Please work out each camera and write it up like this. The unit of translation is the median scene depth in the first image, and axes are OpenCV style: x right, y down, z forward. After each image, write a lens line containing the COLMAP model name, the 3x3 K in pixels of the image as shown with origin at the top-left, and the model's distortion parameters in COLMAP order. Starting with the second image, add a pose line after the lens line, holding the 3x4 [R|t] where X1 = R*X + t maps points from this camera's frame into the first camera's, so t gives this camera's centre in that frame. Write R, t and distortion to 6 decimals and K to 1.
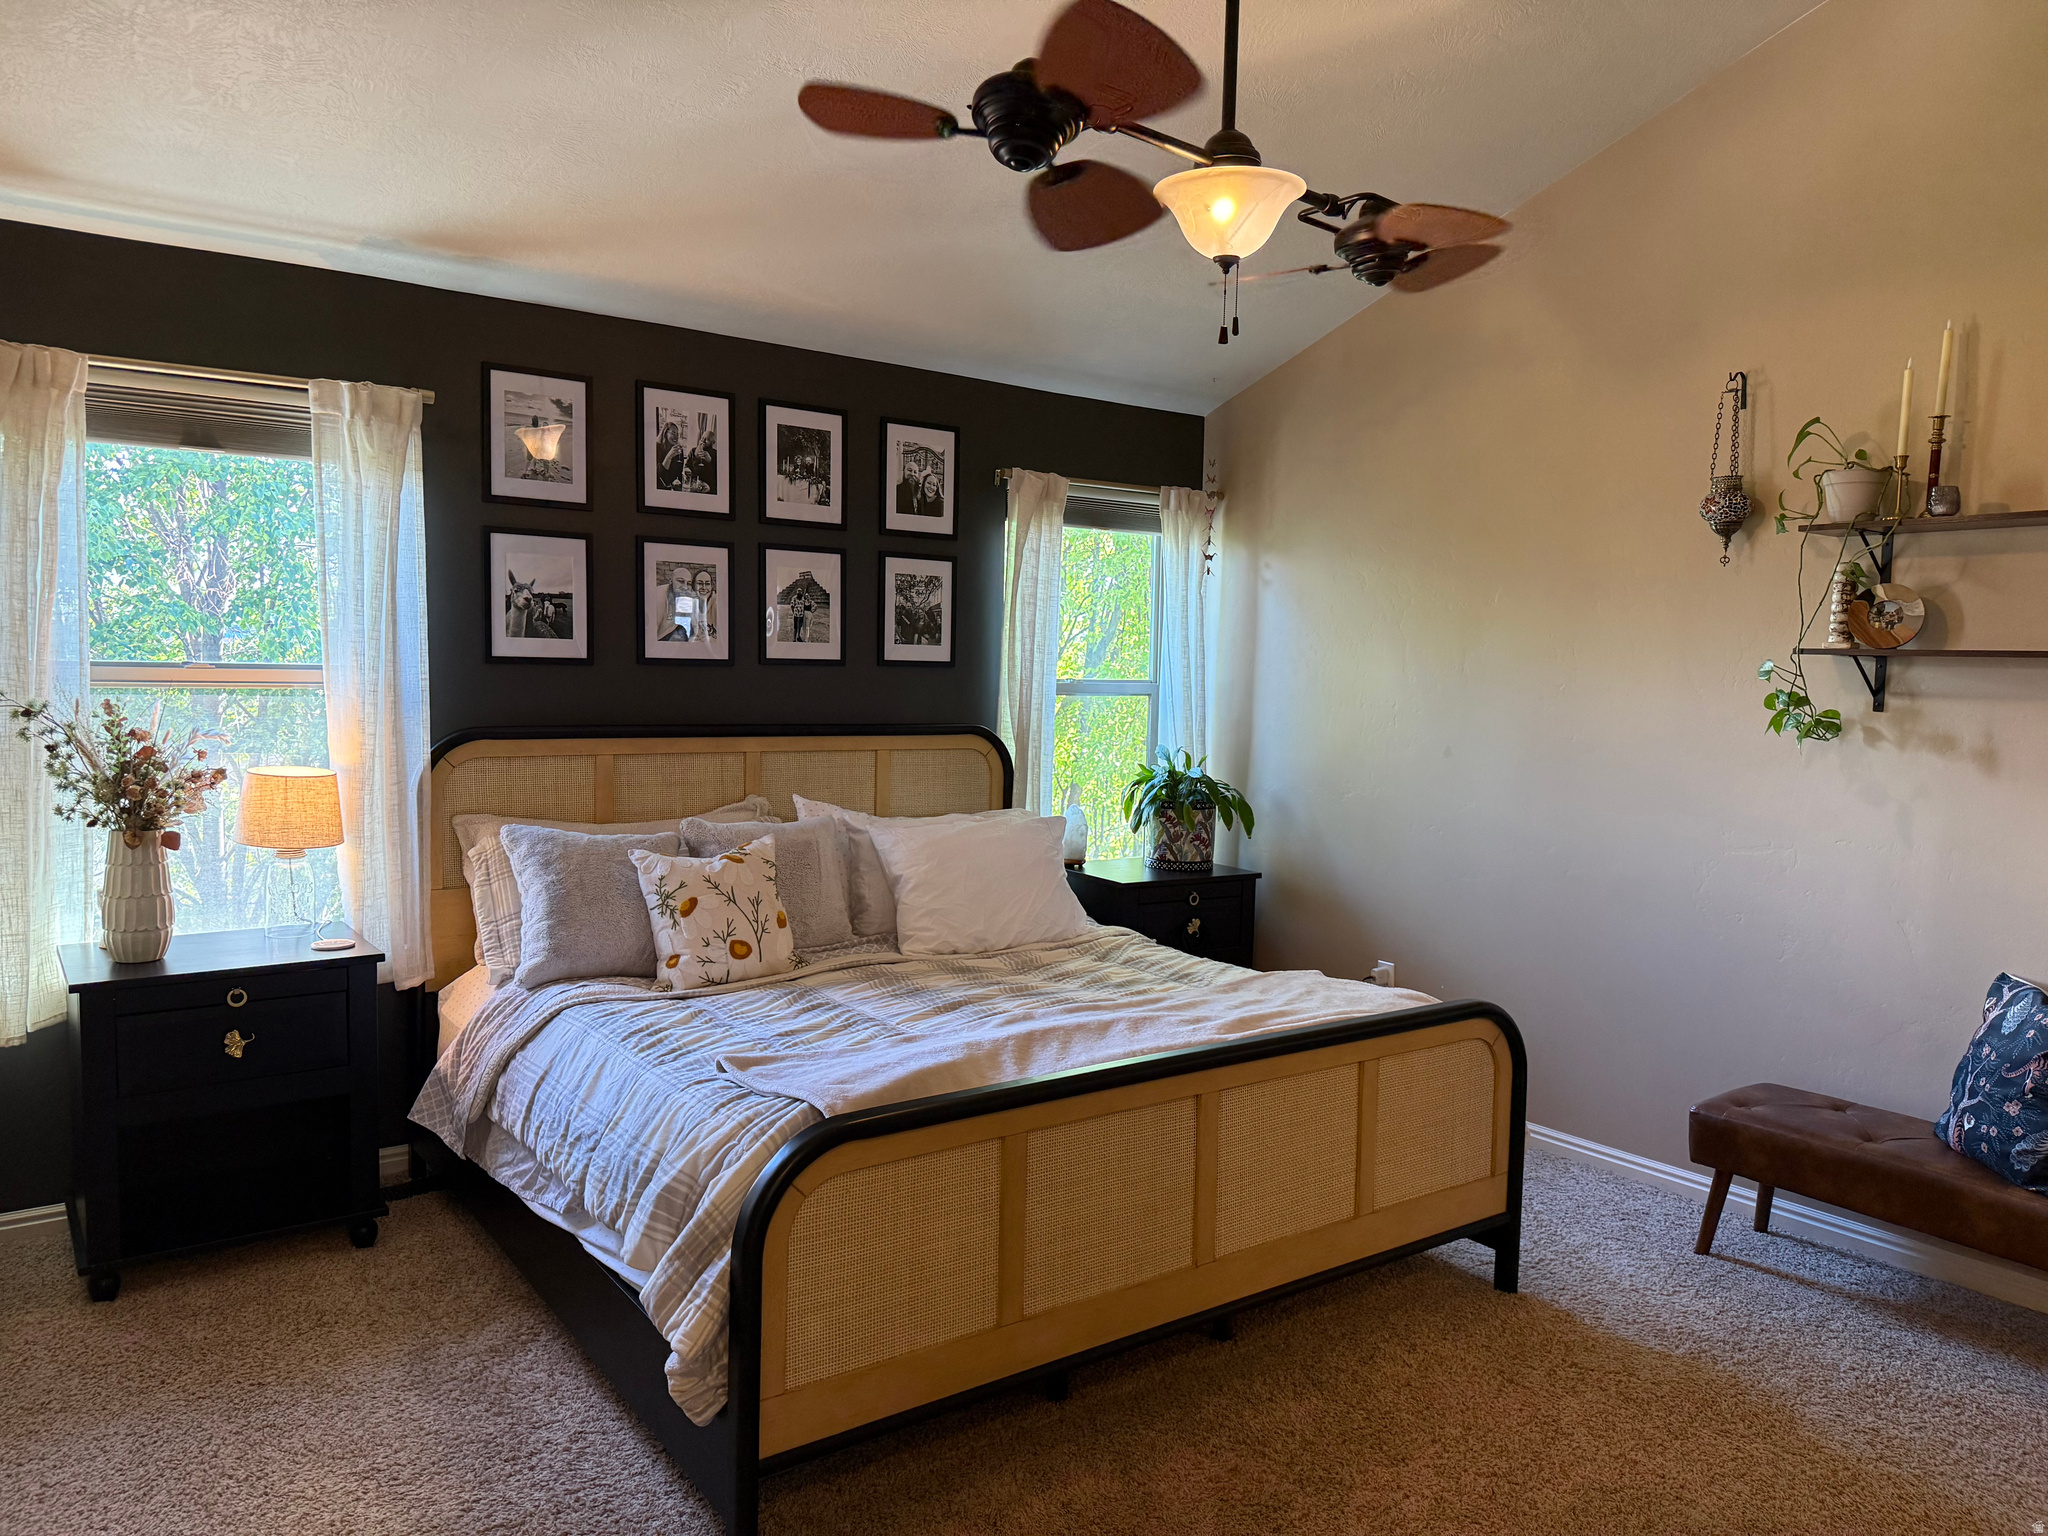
lens RADIAL K [[1412.1, 0, 1024.0], [0, 1412.1, 768.0], [0, 0, 1]] dist [0.023553, -0.001100]
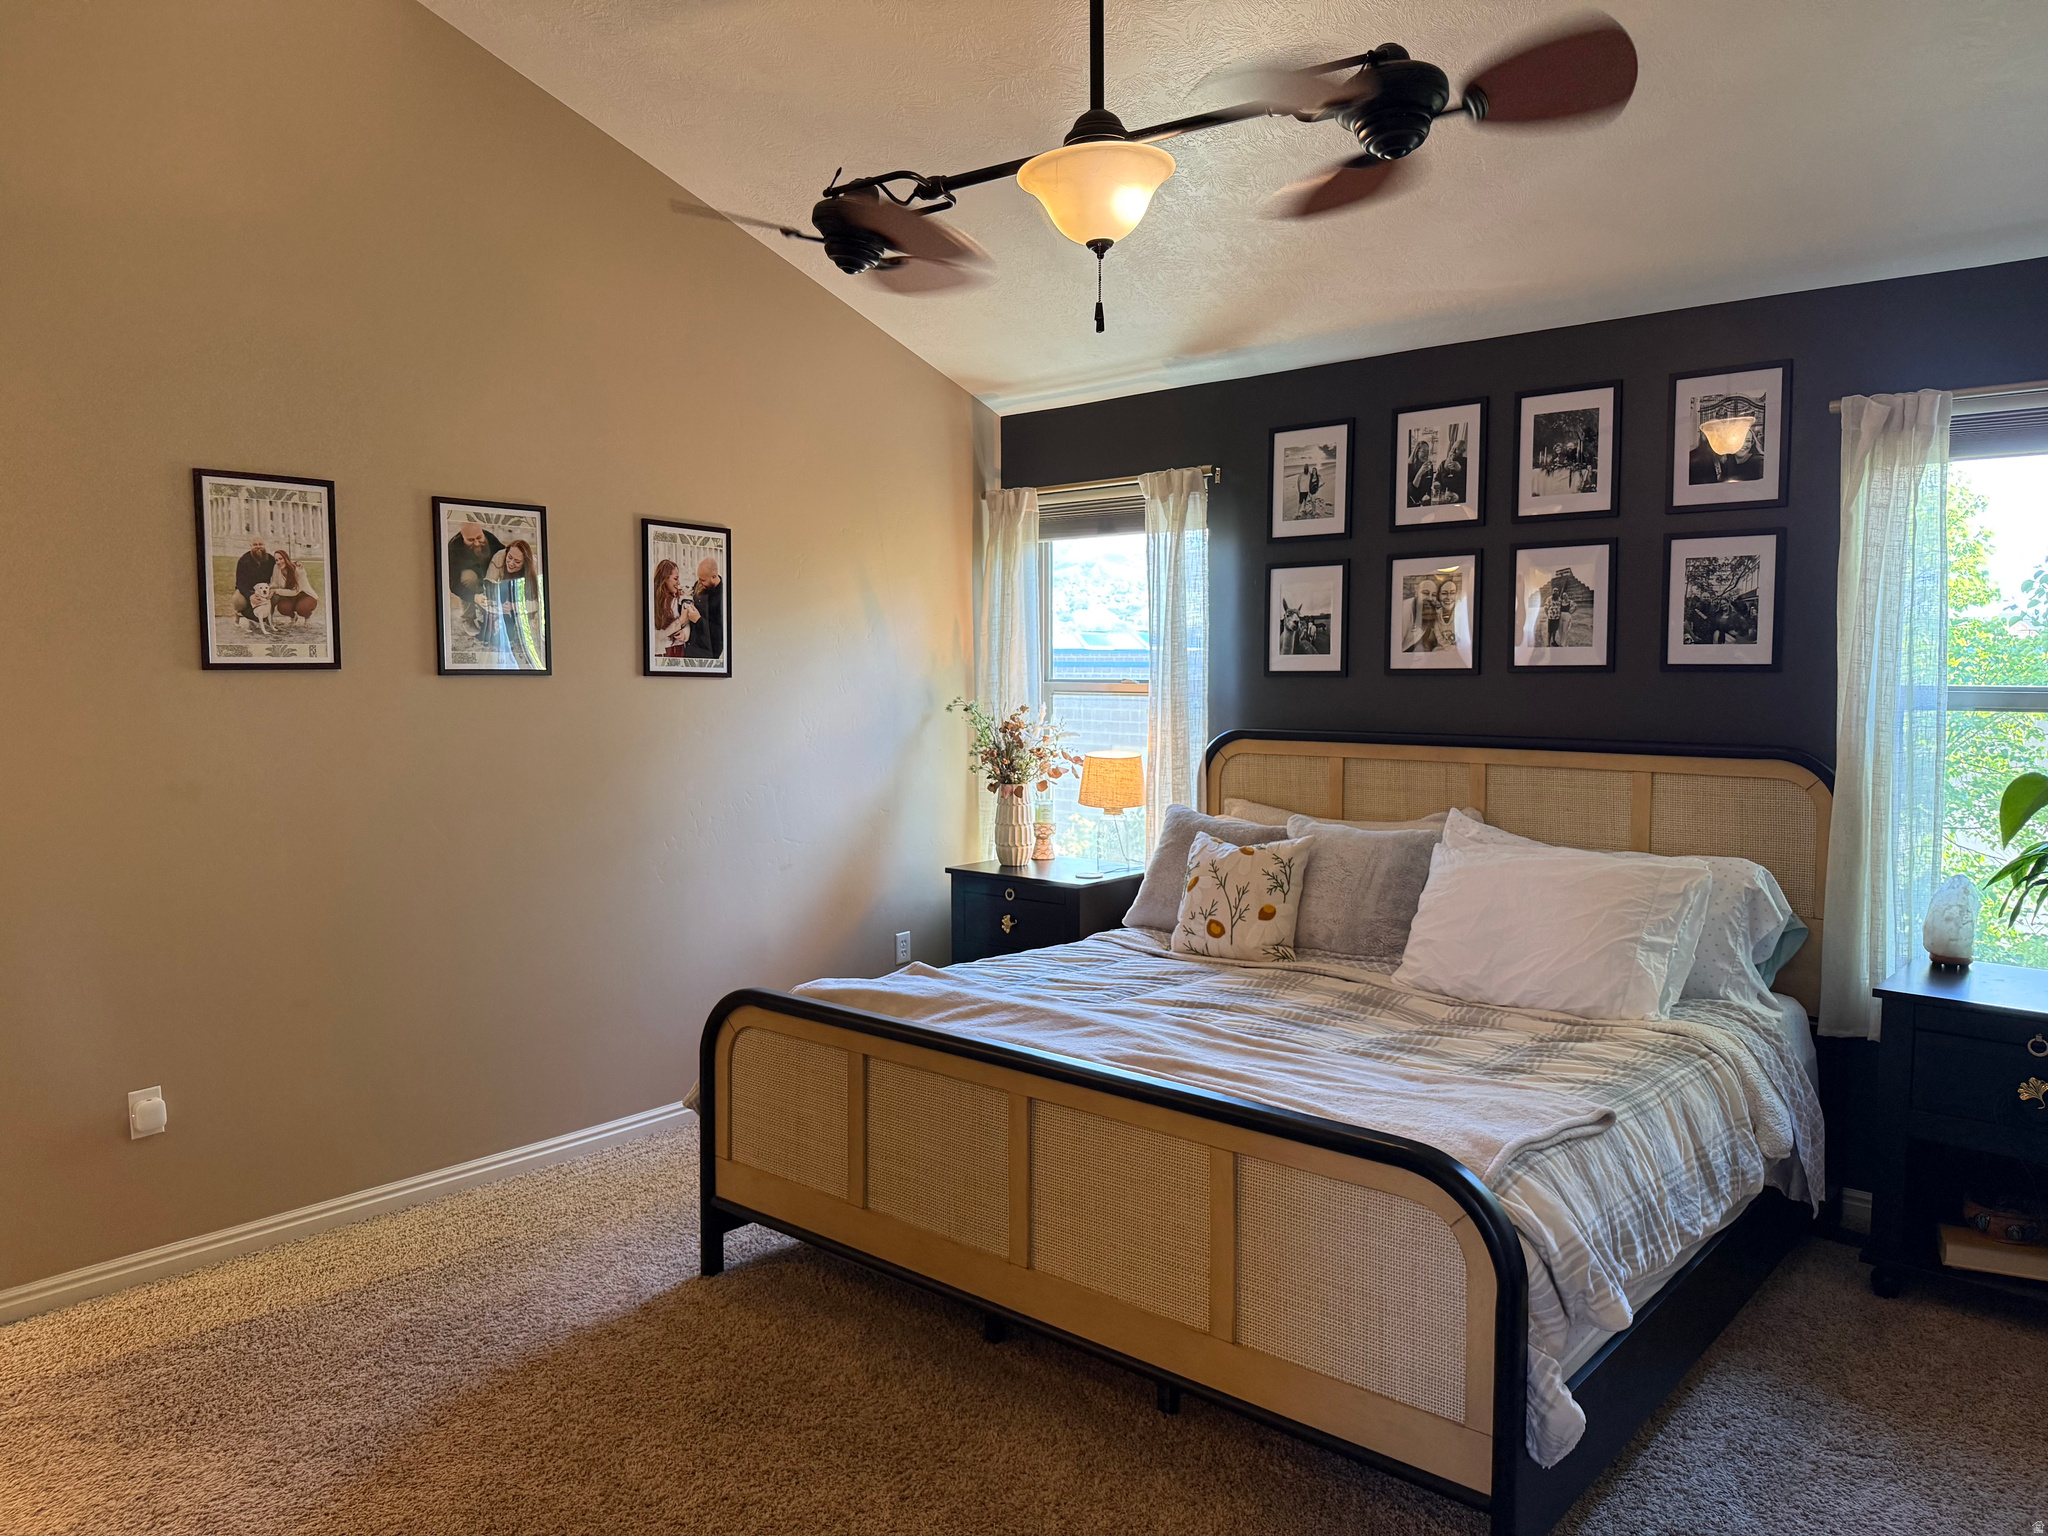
lens RADIAL K [[1447.7, 0, 1032.2], [0, 1447.7, 767.2], [0, 0, 1]] dist [0.089208, -0.144740]
pose [[0.206300, 0.049400, -0.977241, 0.742526], [-0.058769, 0.997547, 0.038020, -0.029655], [0.976722, 0.049588, 0.208698, 0.506533]]
